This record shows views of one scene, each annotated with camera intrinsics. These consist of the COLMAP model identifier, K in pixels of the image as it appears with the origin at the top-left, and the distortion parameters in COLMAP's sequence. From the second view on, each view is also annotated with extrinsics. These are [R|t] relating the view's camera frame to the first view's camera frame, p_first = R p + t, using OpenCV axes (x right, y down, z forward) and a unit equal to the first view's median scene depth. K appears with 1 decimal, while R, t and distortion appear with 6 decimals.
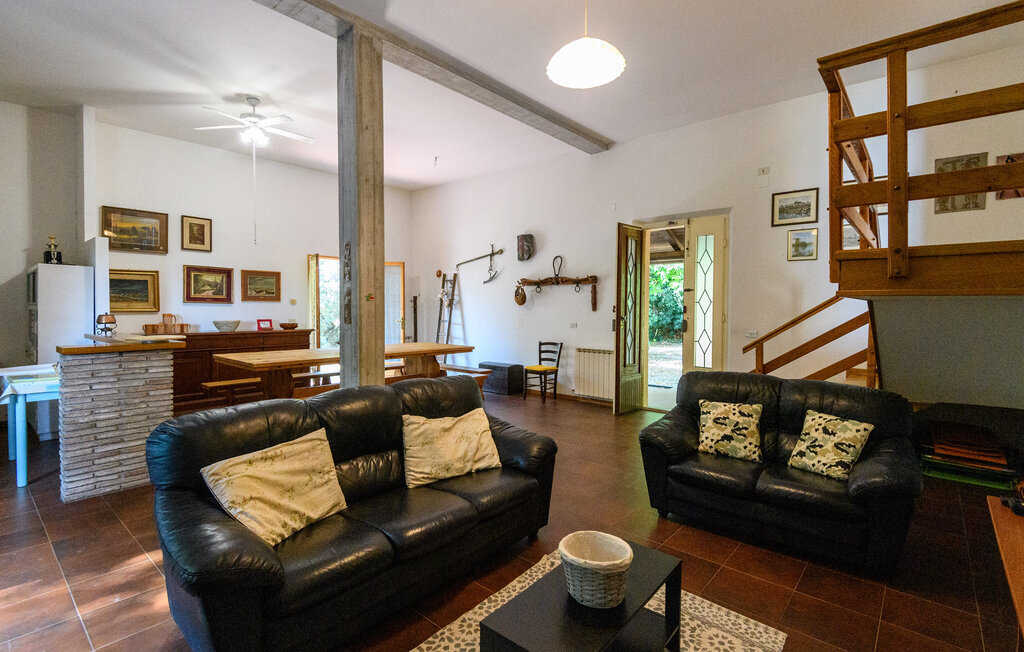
lens RADIAL K [[485.0, 0, 517.6], [0, 485.0, 343.0], [0, 0, 1]] dist [-0.000327, -0.025583]
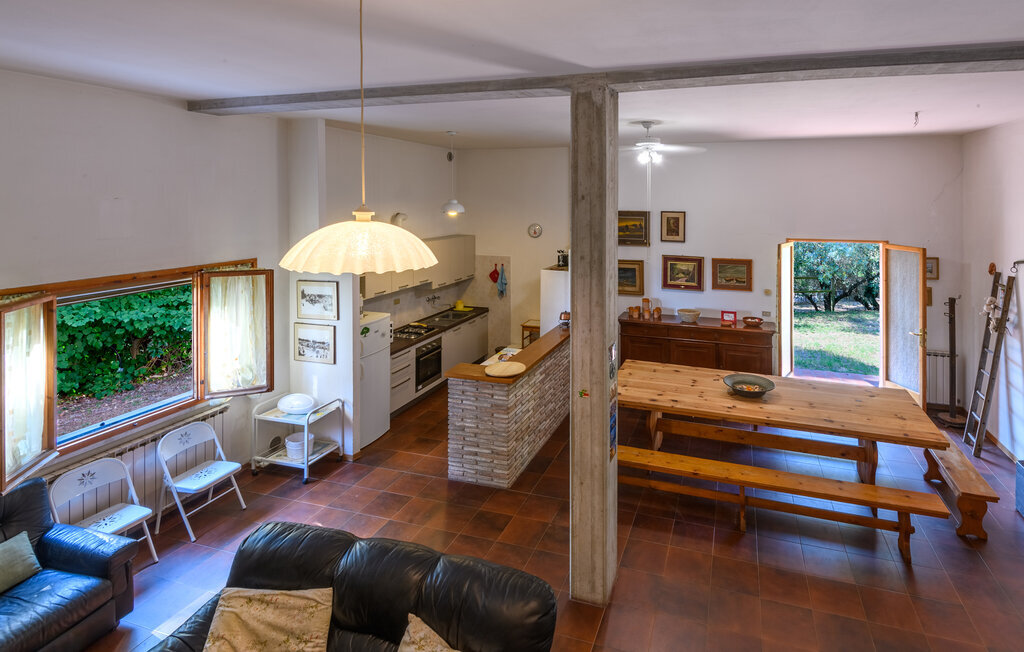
lens RADIAL K [[495.5, 0, 589.8], [0, 495.5, 217.5], [0, 0, 1]] dist [0.048429, -0.033792]
pose [[0.400138, 0.024484, -0.916128, 0.271572], [-0.062071, 0.998072, -0.000437, -0.225489], [0.914350, 0.057040, 0.400886, 0.364883]]
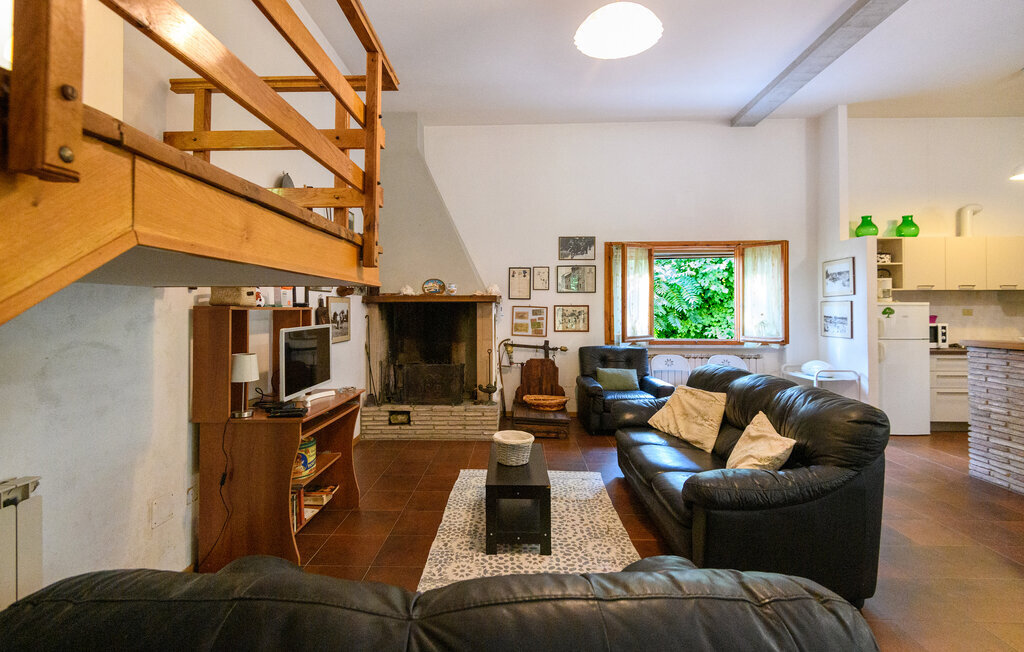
lens RADIAL K [[467.6, 0, 507.6], [0, 467.6, 314.6], [0, 0, 1]] dist [0.040757, -0.021981]
pose [[-0.784359, -0.000497, -0.620307, 0.315396], [-0.047740, 0.997082, 0.059566, -0.033023], [0.618467, 0.076335, -0.782094, 0.578915]]
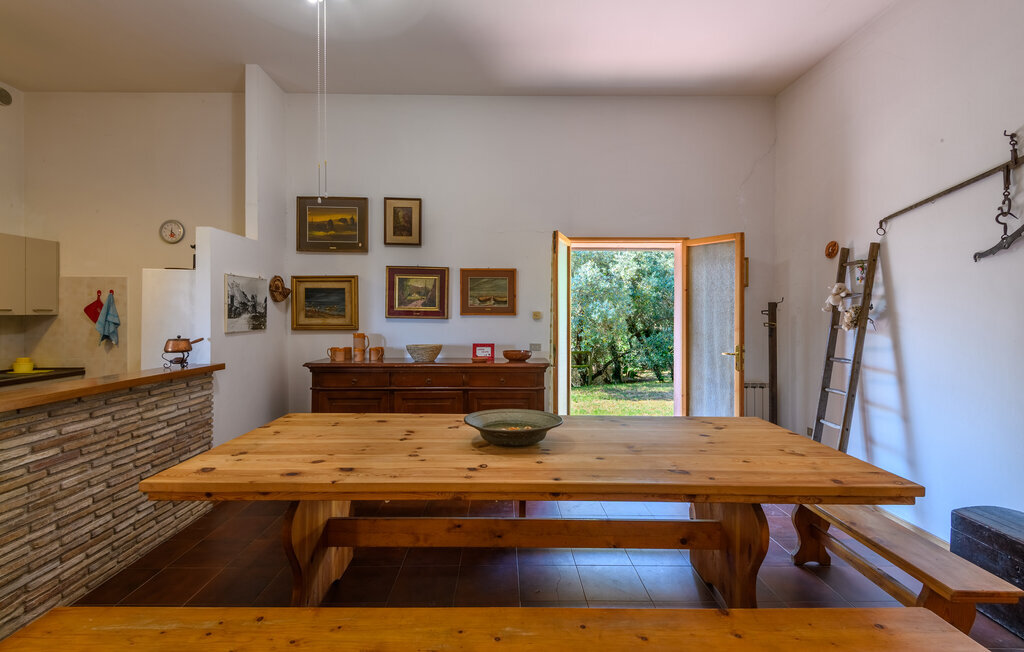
lens RADIAL K [[467.6, 0, 507.6], [0, 467.6, 314.6], [0, 0, 1]] dist [0.040757, -0.021981]
pose [[0.655107, -0.002702, -0.755531, -0.039483], [-0.054231, 0.997246, -0.050589, -0.060502], [0.753587, 0.074115, 0.653157, 0.648579]]
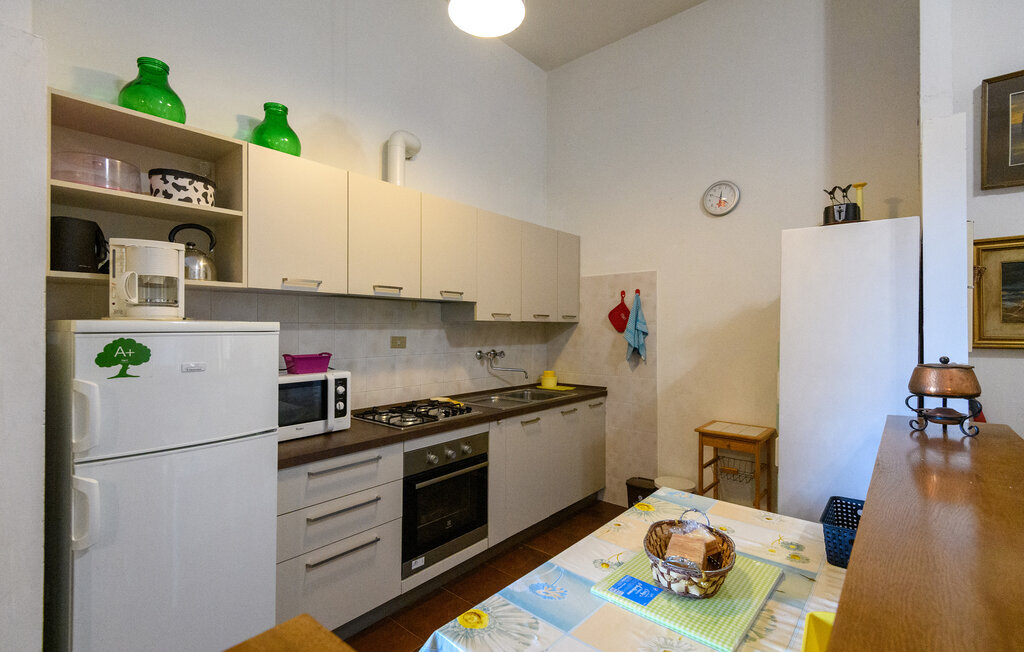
lens RADIAL K [[467.6, 0, 507.6], [0, 467.6, 314.6], [0, 0, 1]] dist [0.040757, -0.021981]
pose [[-0.006257, -0.034126, -0.999398, -0.407898], [-0.073611, 0.996722, -0.033573, -0.043563], [0.997267, 0.073357, -0.008749, 0.526443]]
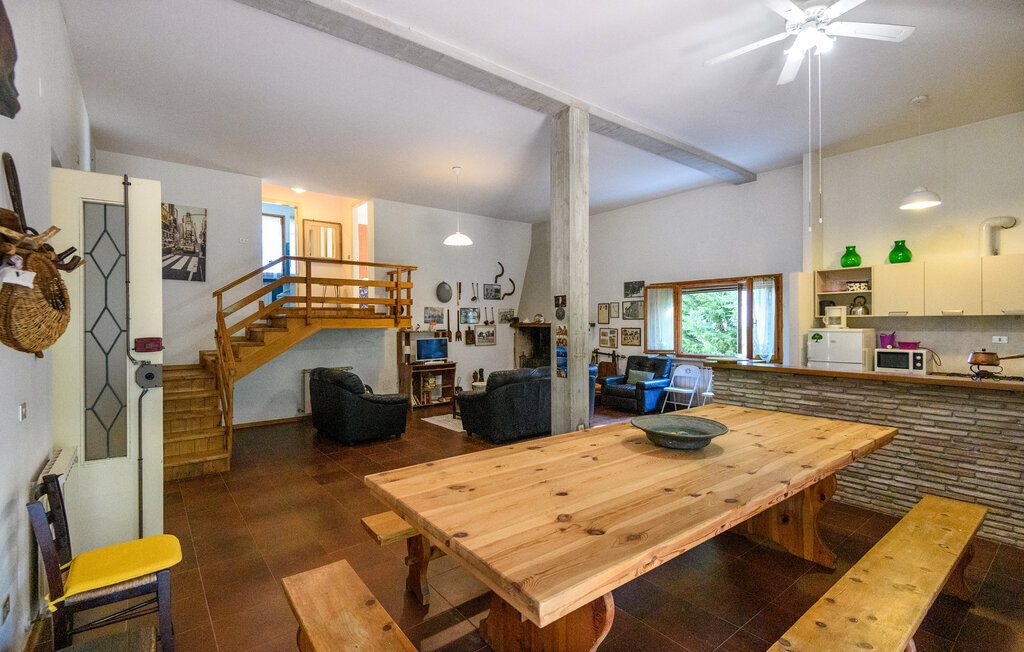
lens RADIAL K [[463.0, 0, 512.0], [0, 463.0, 326.0], [0, 0, 1]] dist [-0.001403, -0.000347]
pose [[-0.979275, -0.003421, 0.202507, -0.242715], [0.012843, 0.996796, 0.078945, -0.112890], [-0.202129, 0.079910, -0.976093, 1.273242]]
